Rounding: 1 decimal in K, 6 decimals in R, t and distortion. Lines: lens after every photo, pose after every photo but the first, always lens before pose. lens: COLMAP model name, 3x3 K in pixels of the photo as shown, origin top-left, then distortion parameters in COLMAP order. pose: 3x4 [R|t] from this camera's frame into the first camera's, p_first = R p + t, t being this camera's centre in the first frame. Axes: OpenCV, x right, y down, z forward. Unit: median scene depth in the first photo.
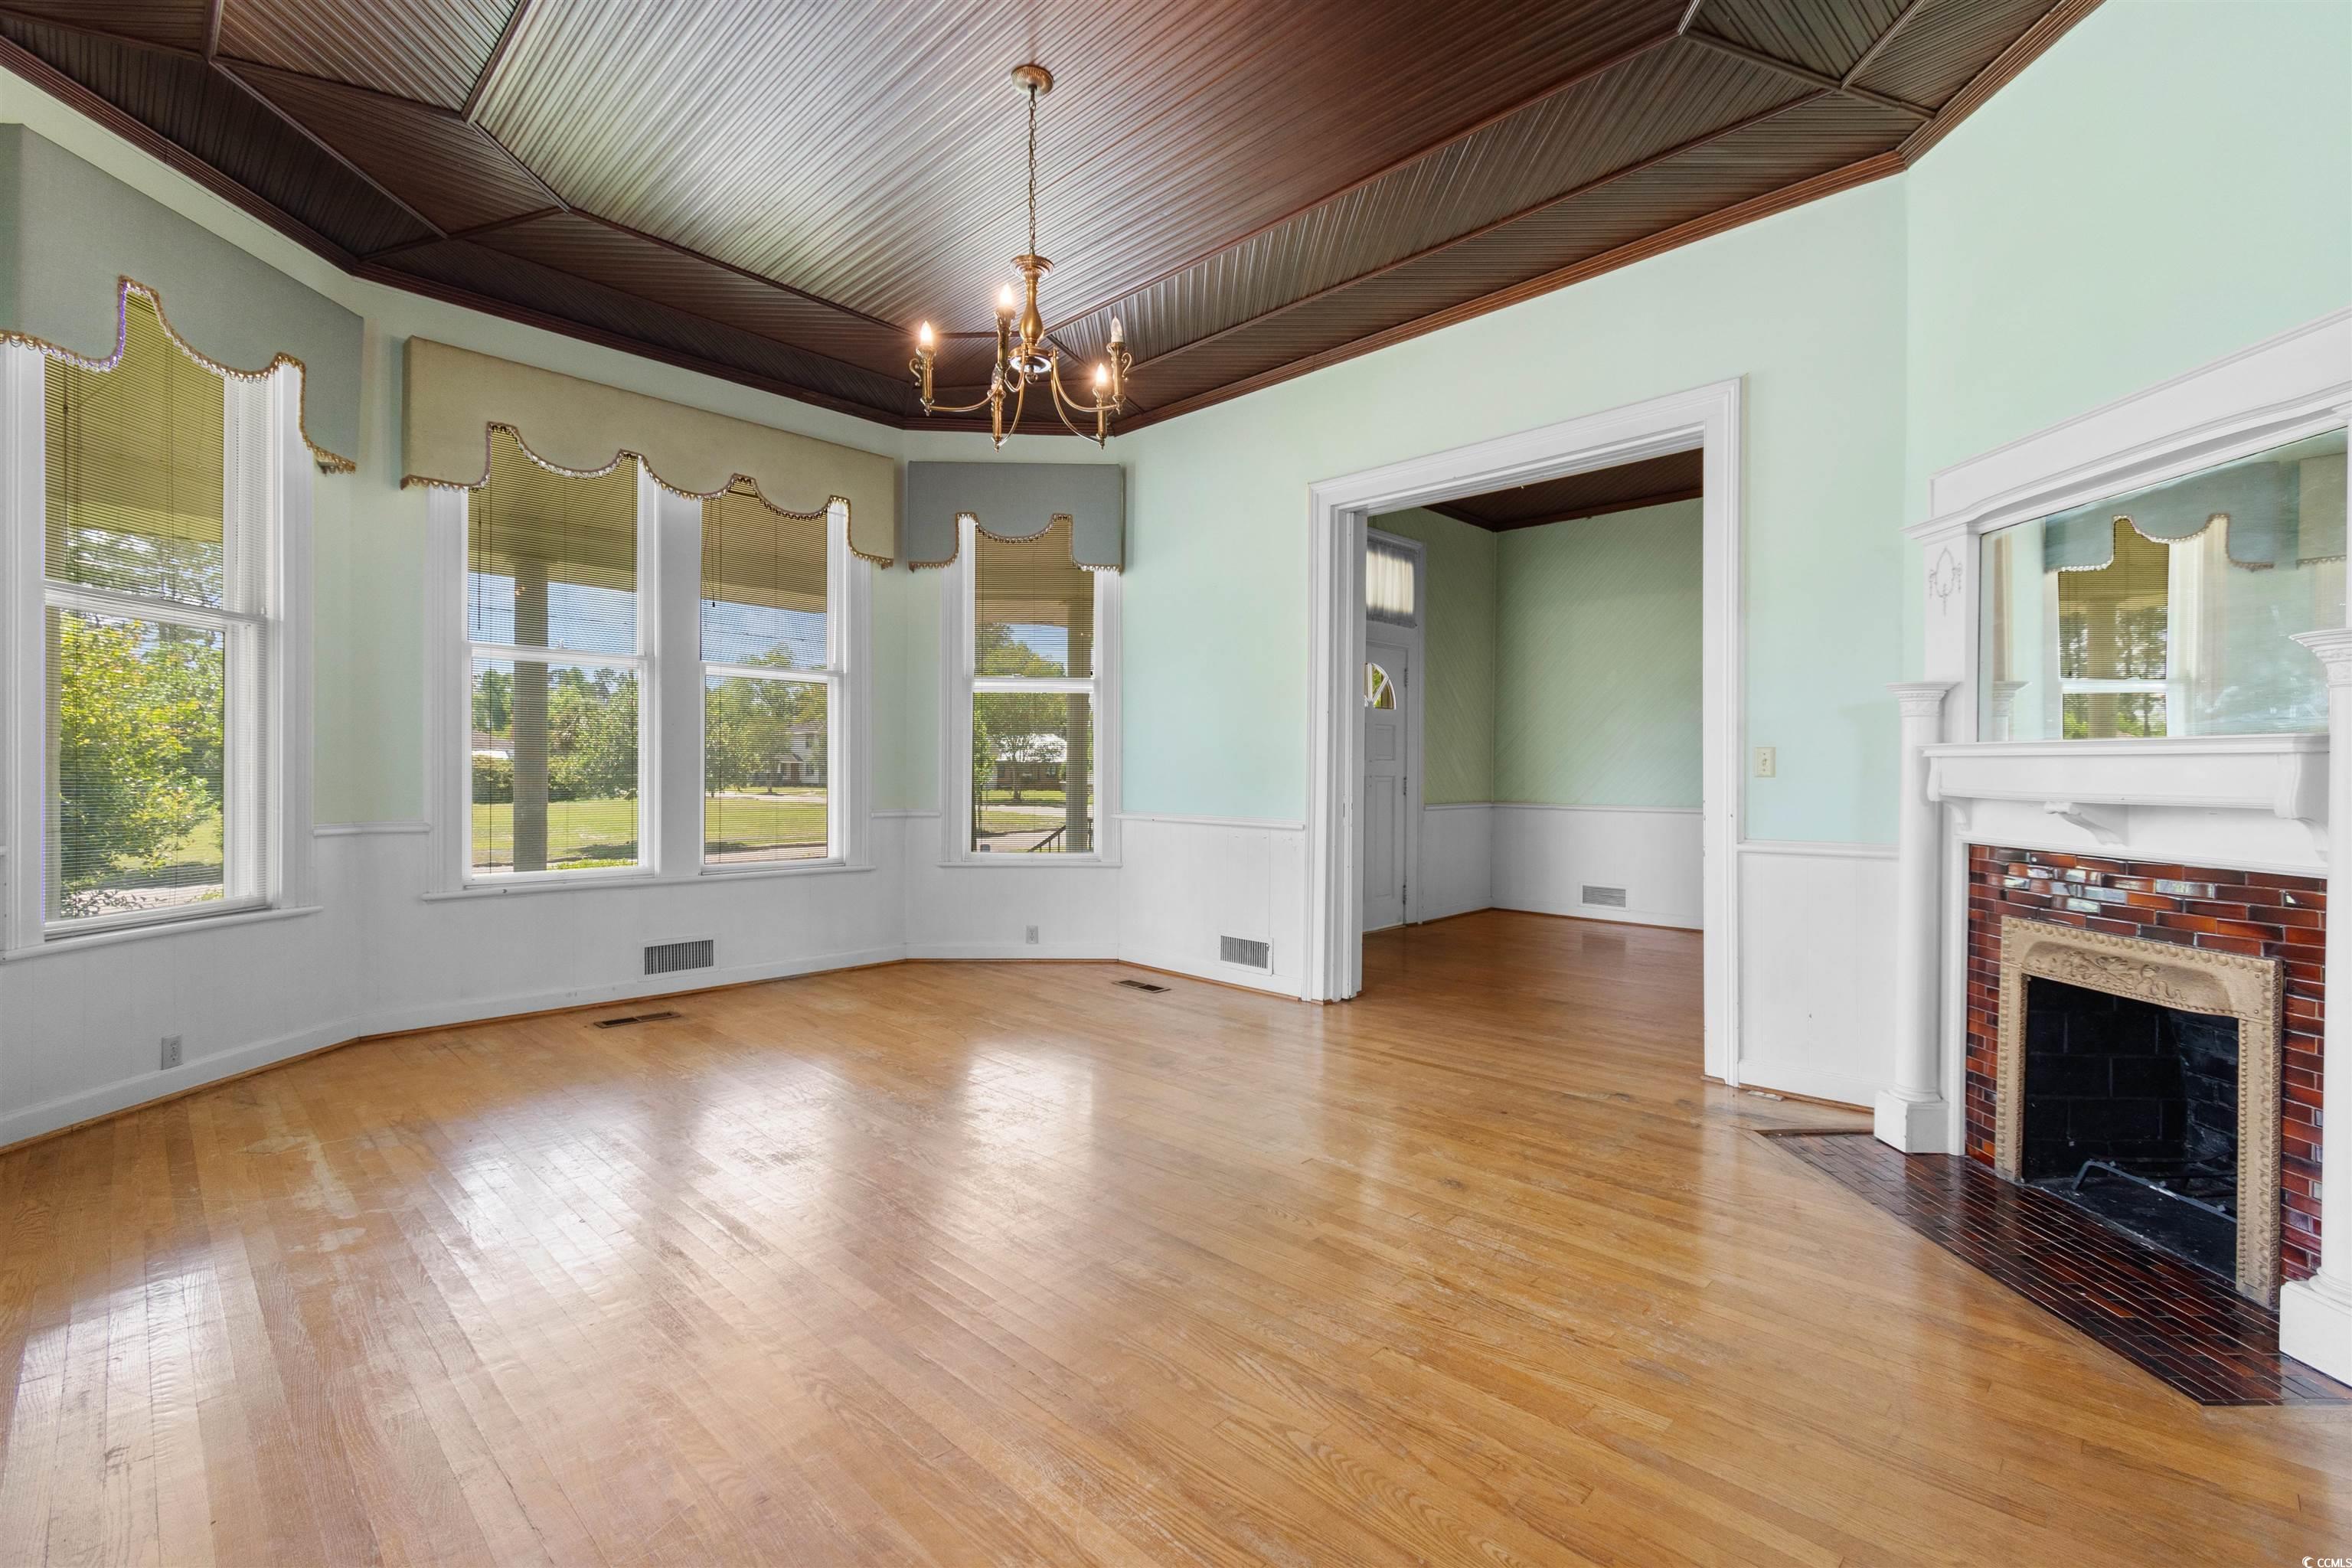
lens RADIAL K [[1050.1, 0, 1158.8], [0, 1050.1, 783.9], [0, 0, 1]] dist [0.003262, 0.000276]
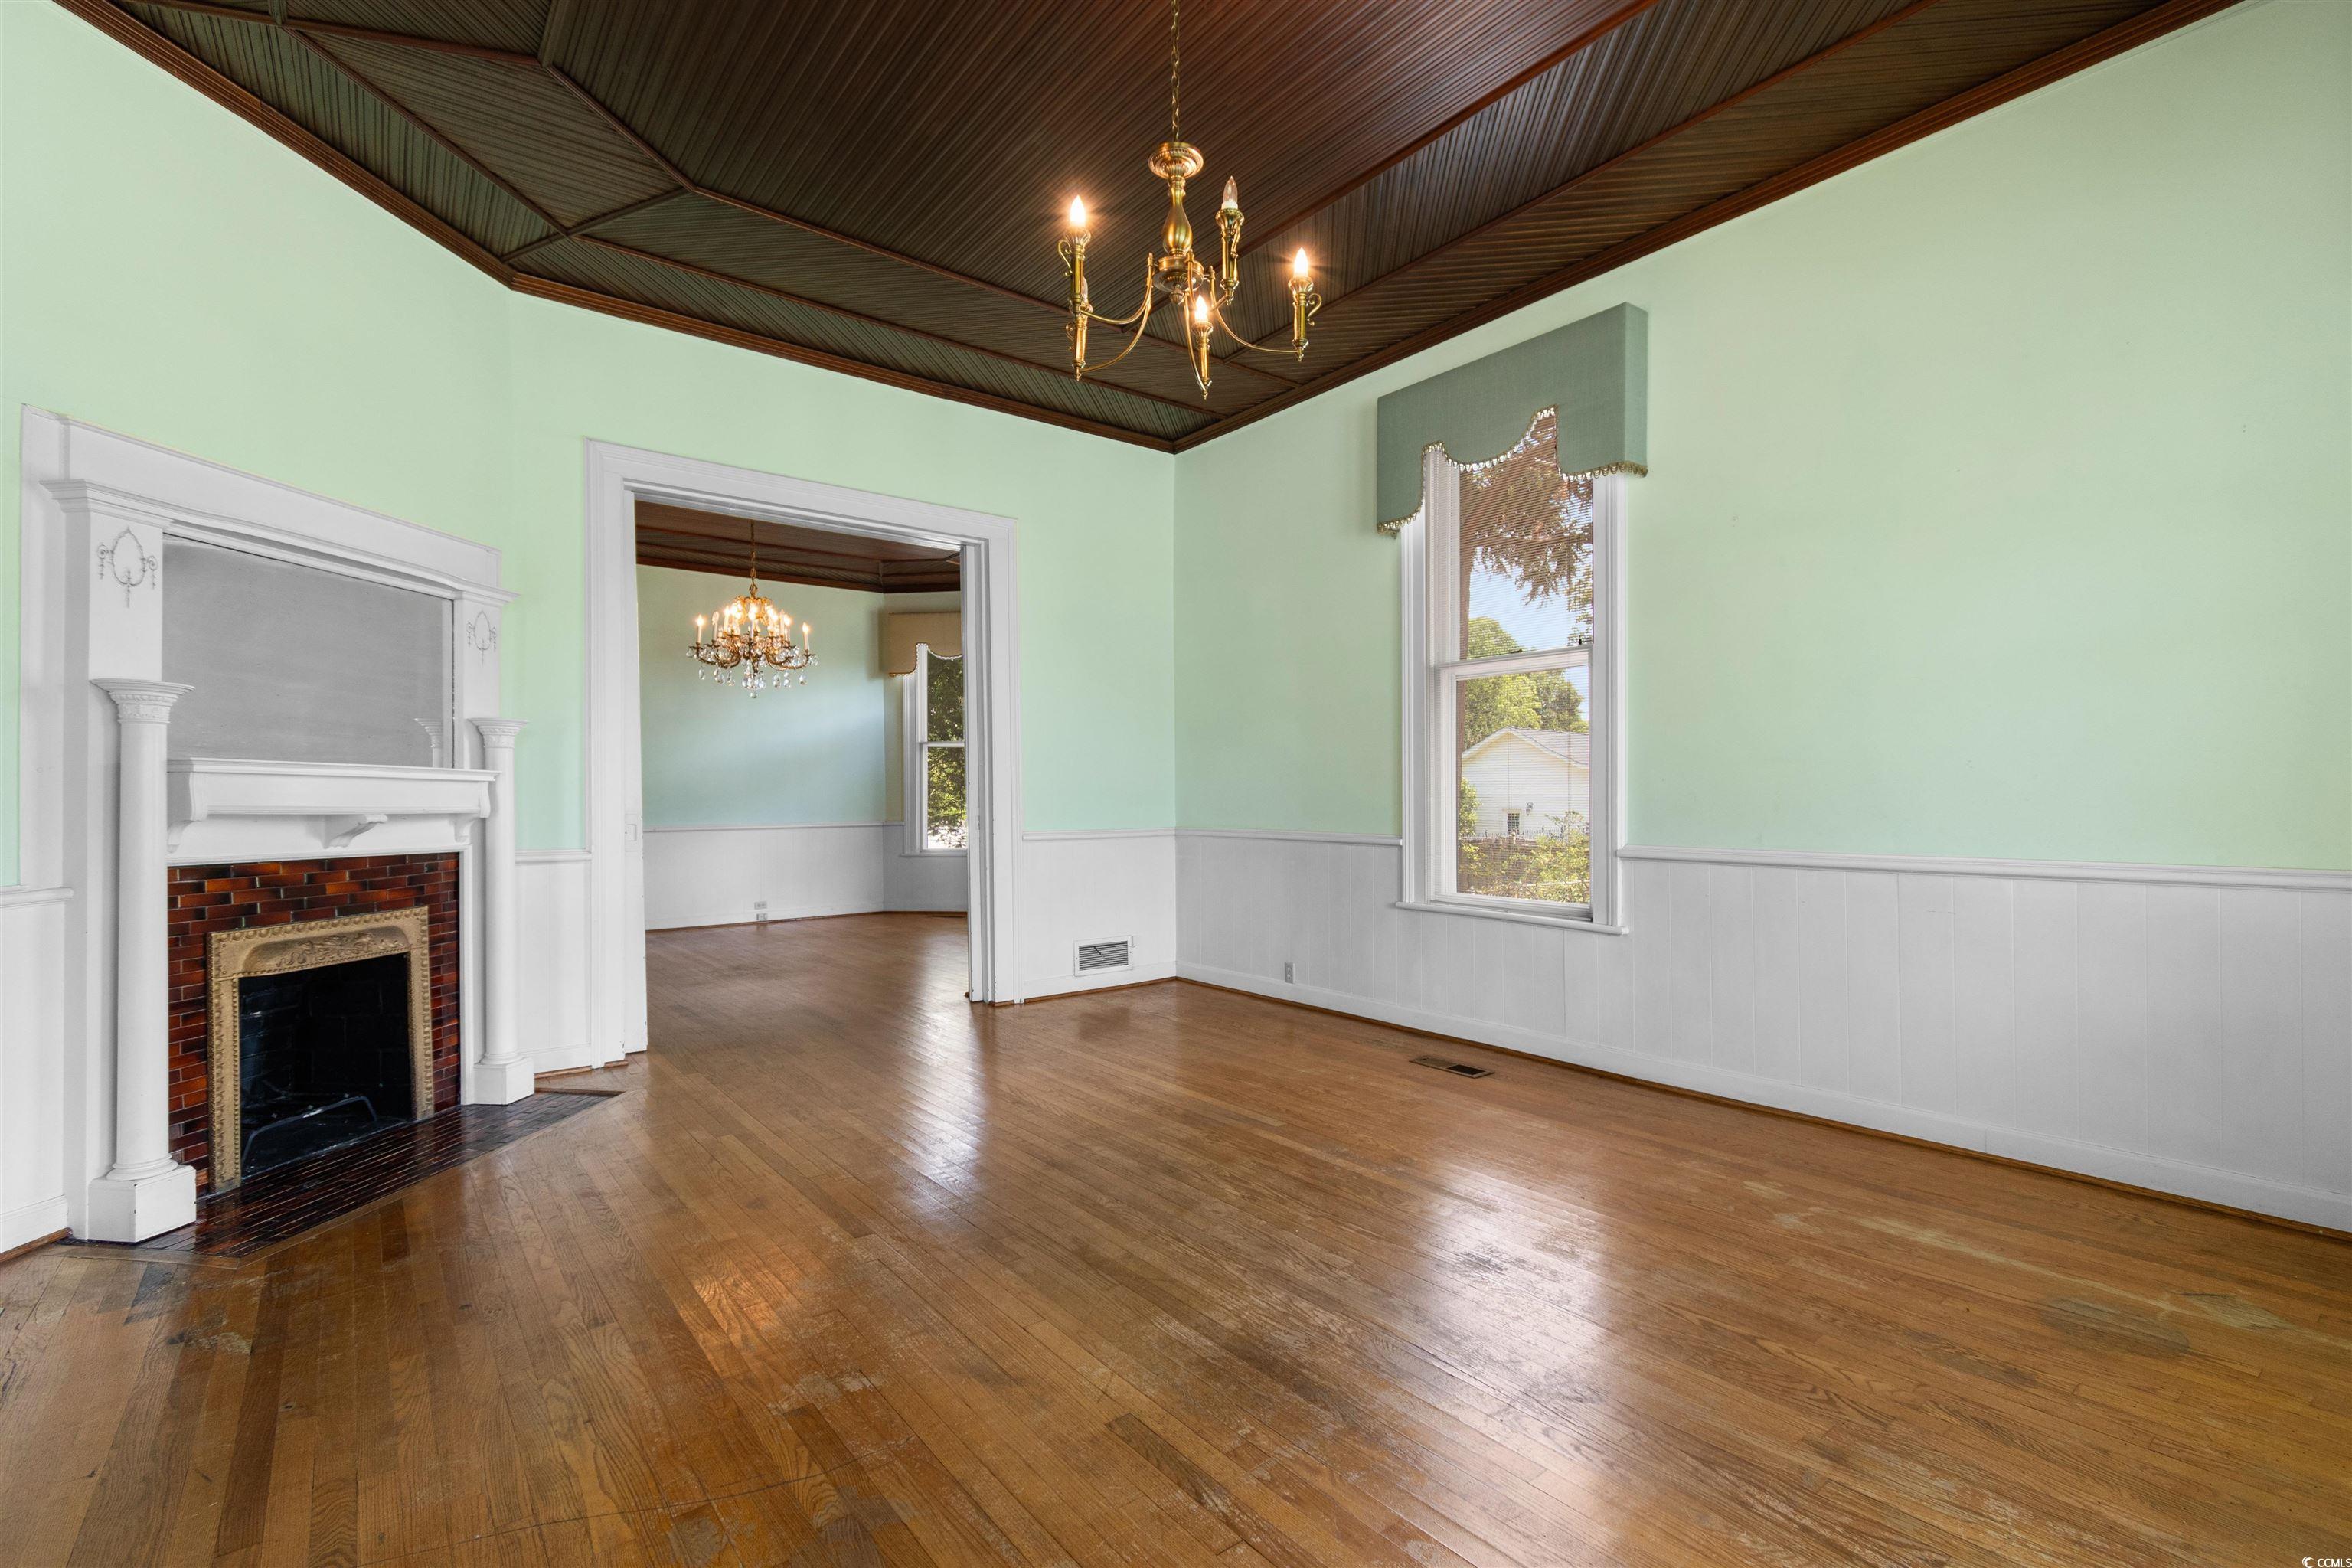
lens RADIAL K [[1050.1, 0, 1179.2], [0, 1050.1, 790.6], [0, 0, 1]] dist [0.003262, 0.000276]
pose [[-0.991842, 0.000280, 0.127473, -0.257811], [0.000168, 1.000000, -0.000888, -0.009368], [-0.127473, -0.000859, -0.991842, 2.056247]]
